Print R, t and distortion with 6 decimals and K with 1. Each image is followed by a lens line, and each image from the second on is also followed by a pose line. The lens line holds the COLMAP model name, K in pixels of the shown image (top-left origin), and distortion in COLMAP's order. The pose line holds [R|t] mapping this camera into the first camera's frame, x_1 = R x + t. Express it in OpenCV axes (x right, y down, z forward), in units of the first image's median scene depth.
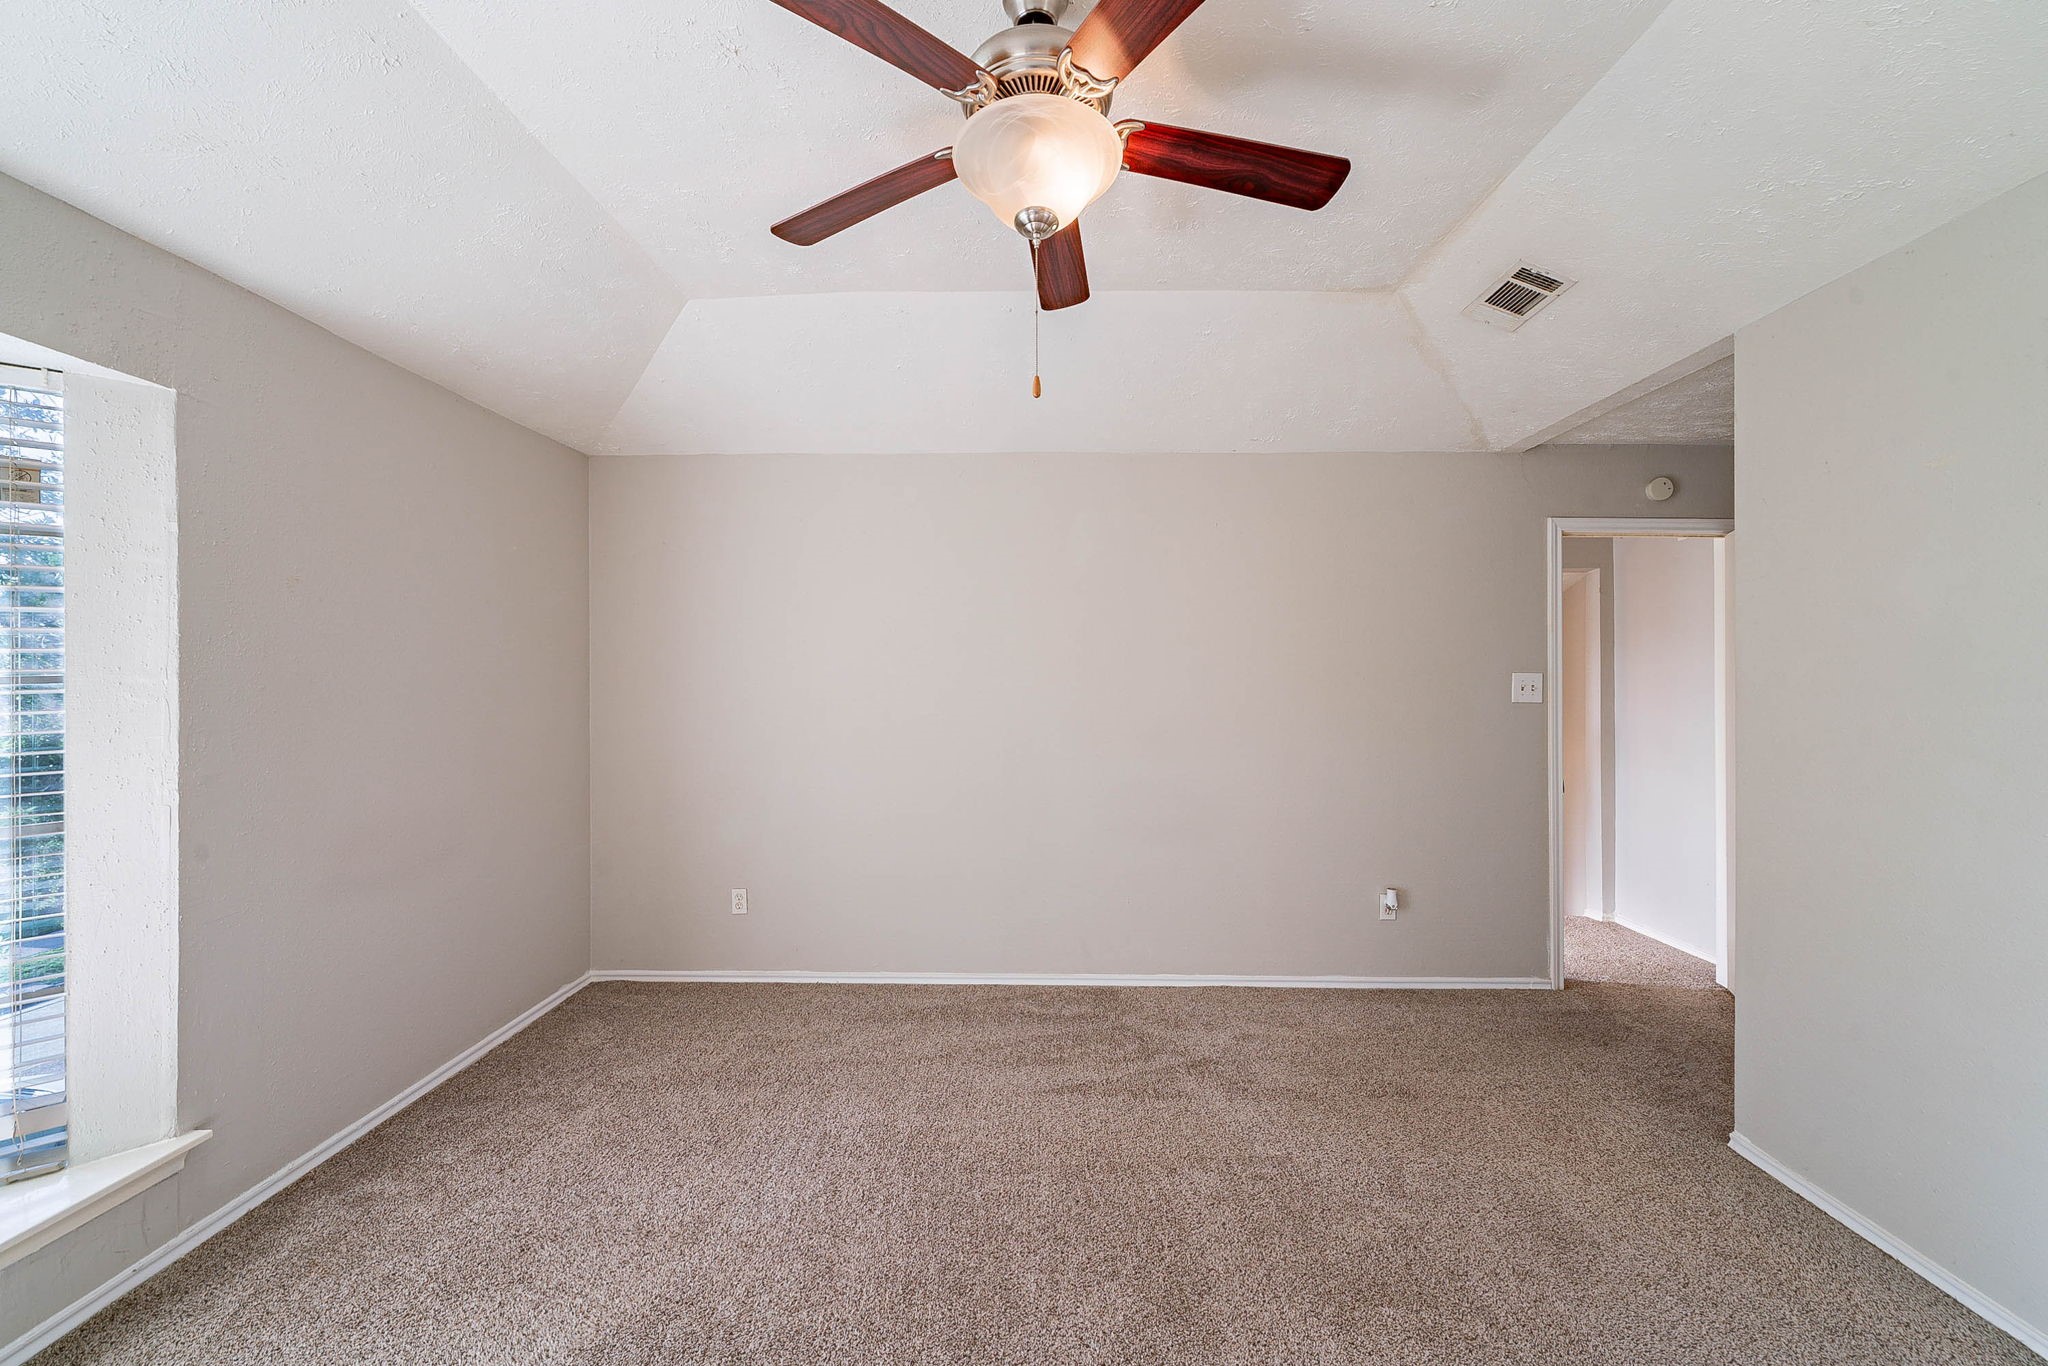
lens RADIAL K [[800.7, 0, 1029.6], [0, 800.7, 683.7], [0, 0, 1]] dist [0.000706, 0.000043]
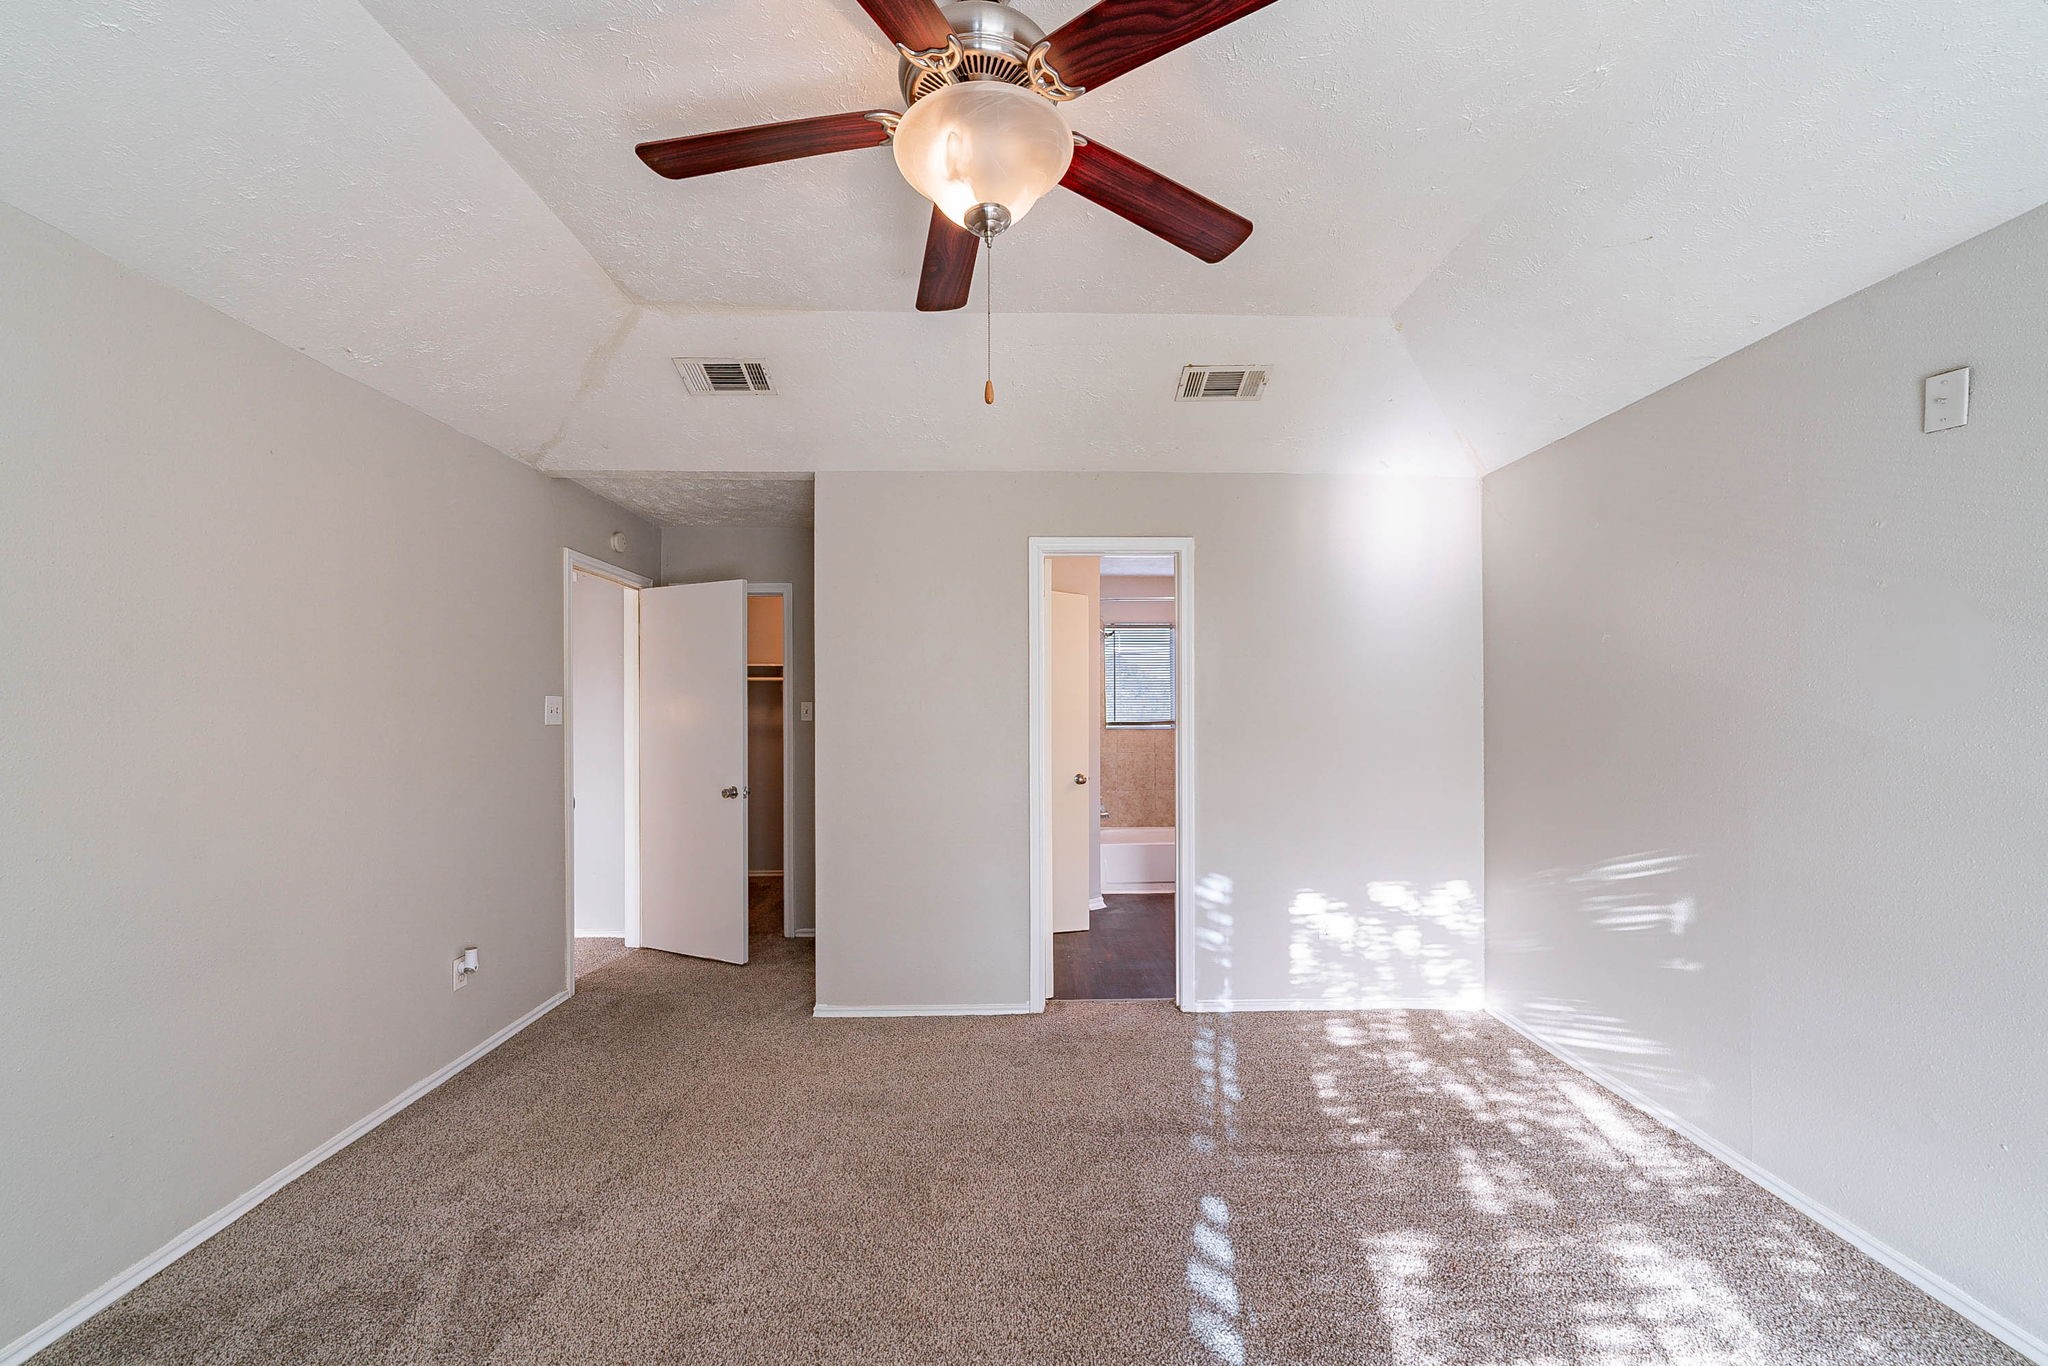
lens RADIAL K [[800.7, 0, 1030.6], [0, 800.7, 694.9], [0, 0, 1]] dist [0.000706, 0.000043]
pose [[-0.050132, 0.012332, 0.998666, -0.499048], [0.000203, 0.999924, -0.012338, -0.001617], [-0.998743, -0.000416, -0.050131, 0.526374]]
